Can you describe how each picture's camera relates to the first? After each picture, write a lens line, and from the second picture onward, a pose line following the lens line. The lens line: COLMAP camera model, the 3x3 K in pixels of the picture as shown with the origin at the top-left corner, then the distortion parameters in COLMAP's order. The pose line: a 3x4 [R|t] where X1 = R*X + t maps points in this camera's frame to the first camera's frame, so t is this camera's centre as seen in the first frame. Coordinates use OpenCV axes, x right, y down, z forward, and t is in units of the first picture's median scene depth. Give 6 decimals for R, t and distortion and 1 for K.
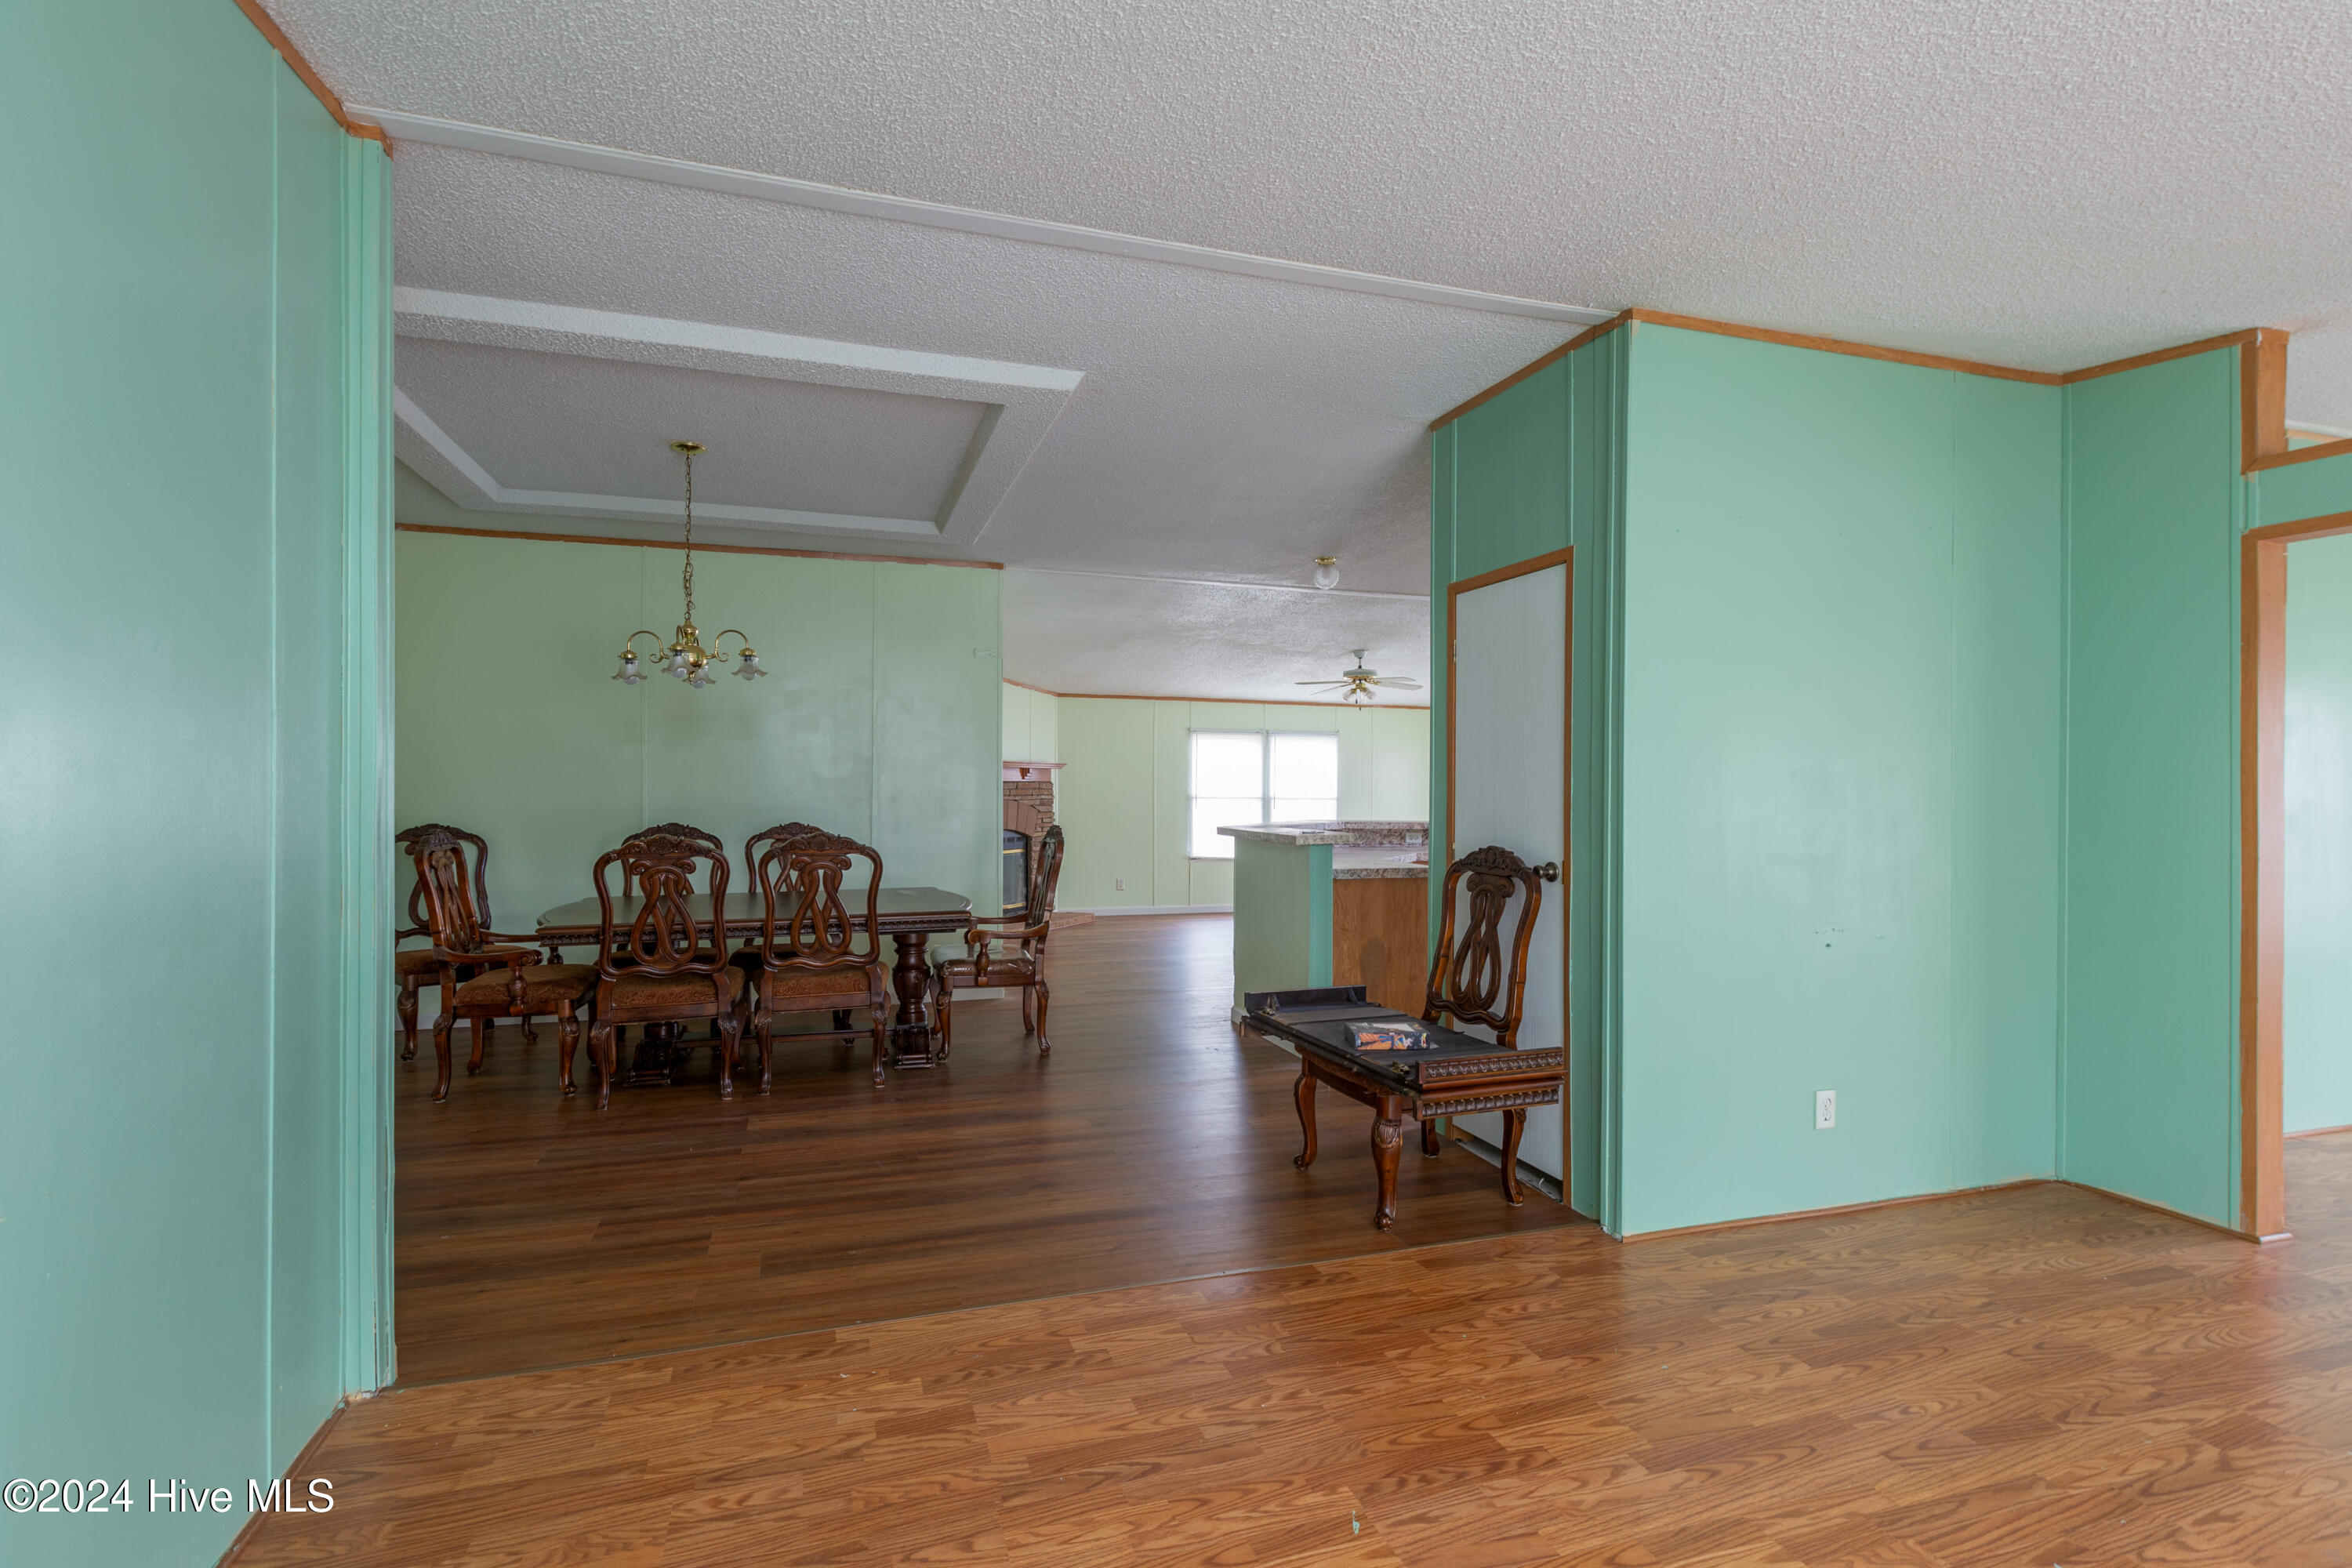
lens RADIAL K [[1085.6, 0, 1196.0], [0, 1085.6, 774.7], [0, 0, 1]] dist [-0.002012, -0.001316]
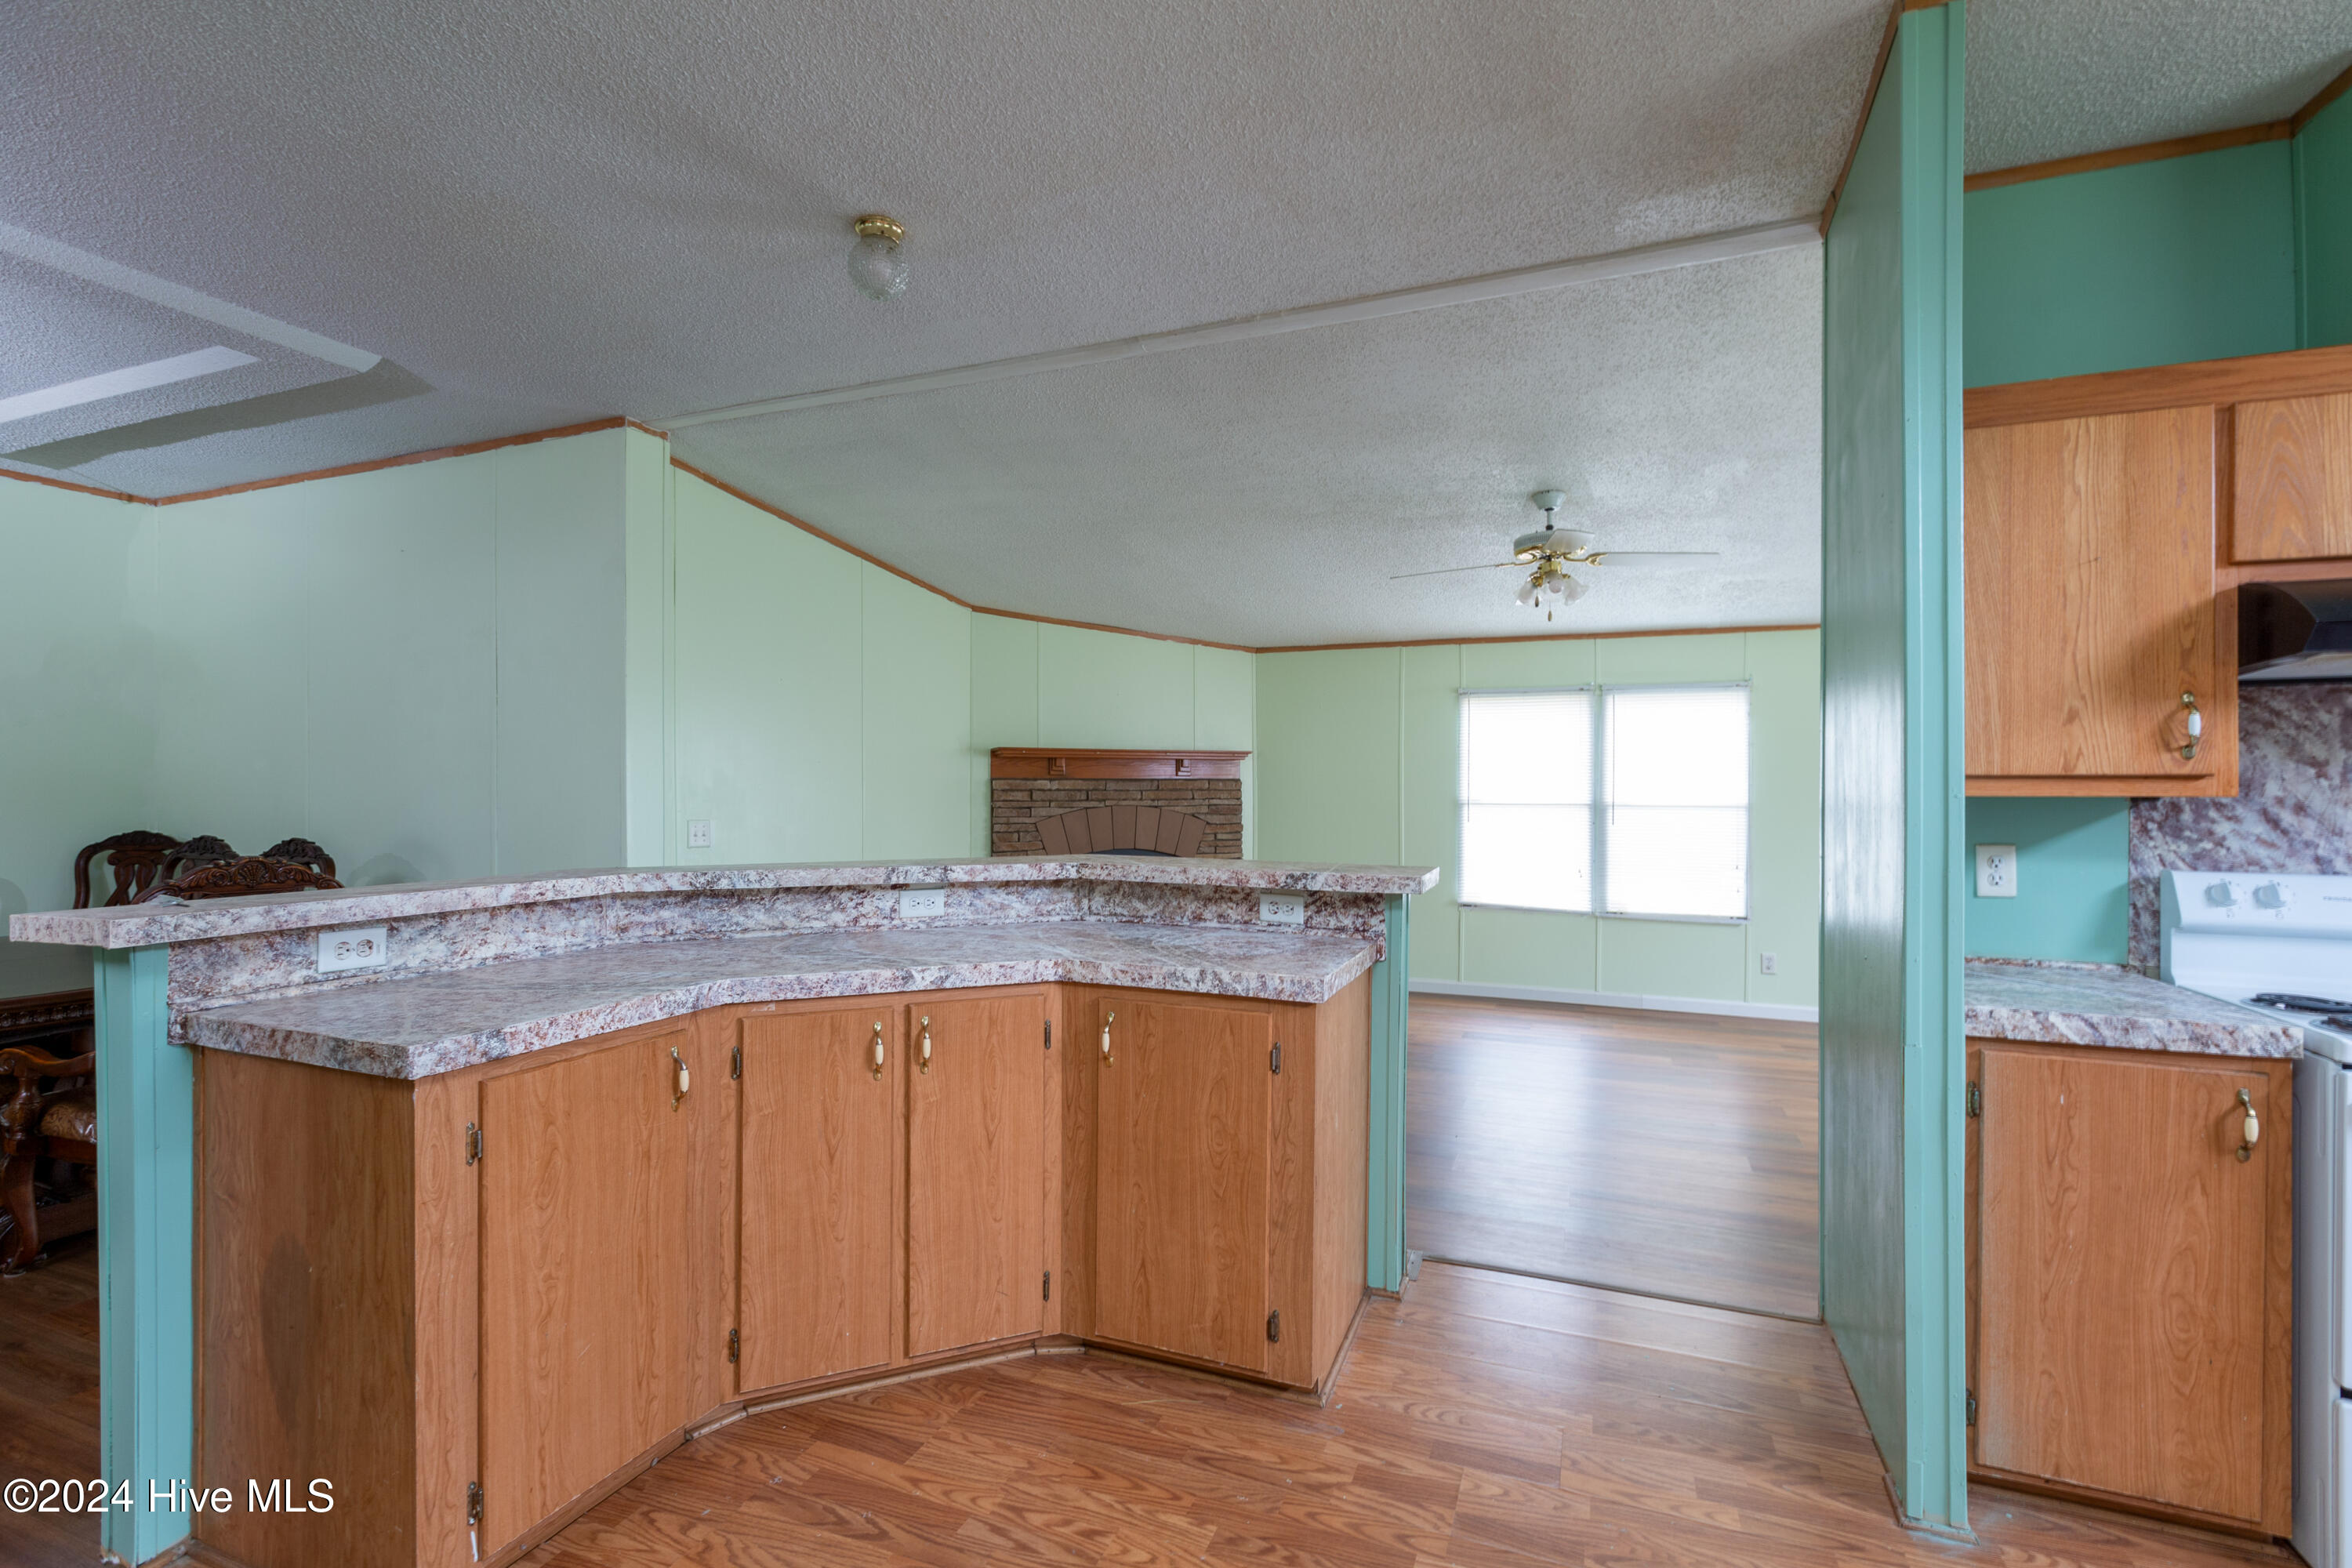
lens RADIAL K [[1085.6, 0, 1182.5], [0, 1085.6, 793.9], [0, 0, 1]] dist [-0.002012, -0.001316]
pose [[0.767508, 0.003796, -0.641029, 0.268913], [0.005815, 0.999900, 0.012883, 0.007363], [0.641013, -0.013616, 0.767409, 0.433498]]
